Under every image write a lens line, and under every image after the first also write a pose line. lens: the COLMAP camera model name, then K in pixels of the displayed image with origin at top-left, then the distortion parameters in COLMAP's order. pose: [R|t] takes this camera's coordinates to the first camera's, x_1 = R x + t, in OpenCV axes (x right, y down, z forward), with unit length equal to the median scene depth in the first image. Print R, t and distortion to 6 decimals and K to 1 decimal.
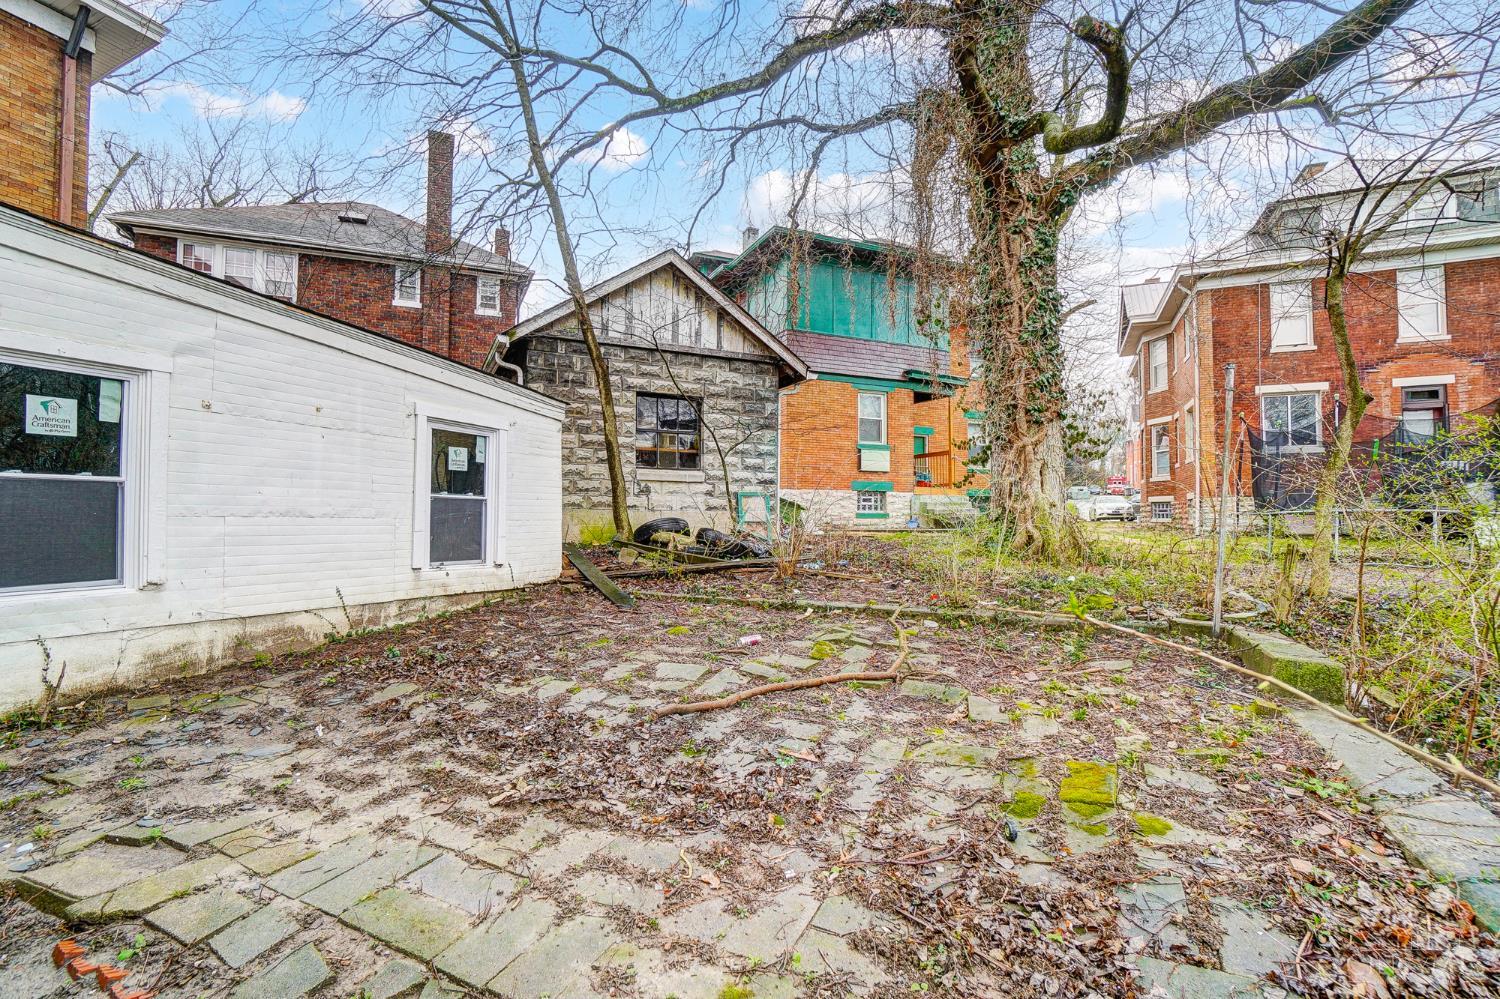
lens RADIAL K [[661.2, 0, 750.0], [0, 661.2, 499.5], [0, 0, 1]] dist [-0.067245, 0.023694]
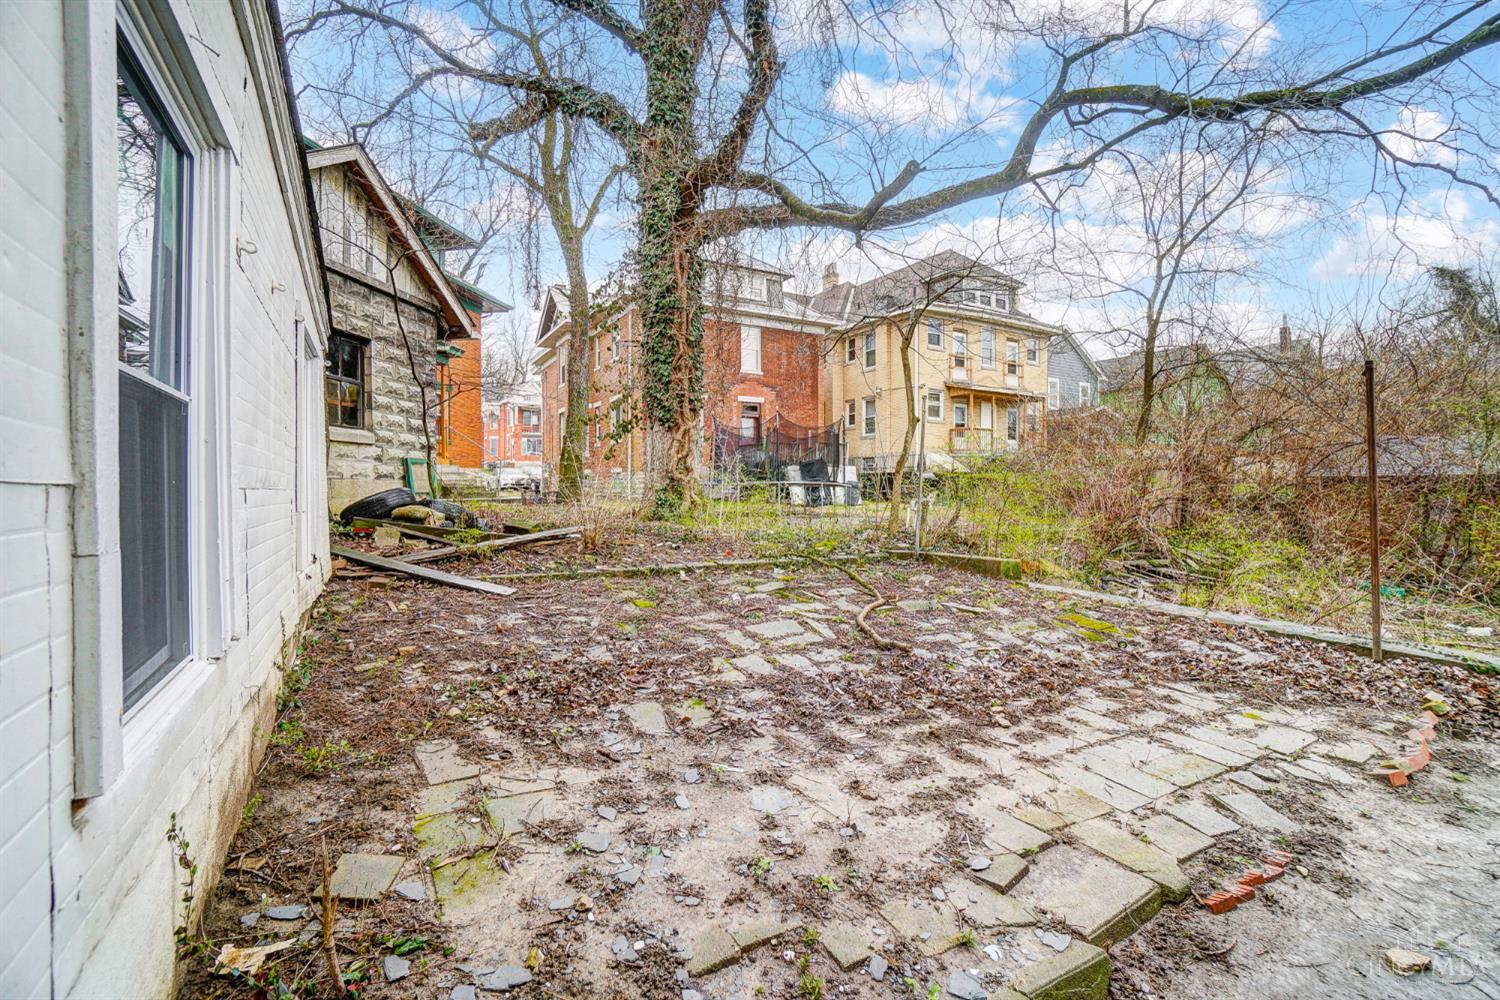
lens RADIAL K [[644.8, 0, 713.2], [0, 644.8, 495.9], [0, 0, 1]] dist [-0.074372, 0.030831]
pose [[0.611589, -0.011188, 0.791096, -1.102998], [-0.020675, 0.999333, 0.030116, 0.012728], [-0.790905, -0.034775, 0.610950, 0.486995]]
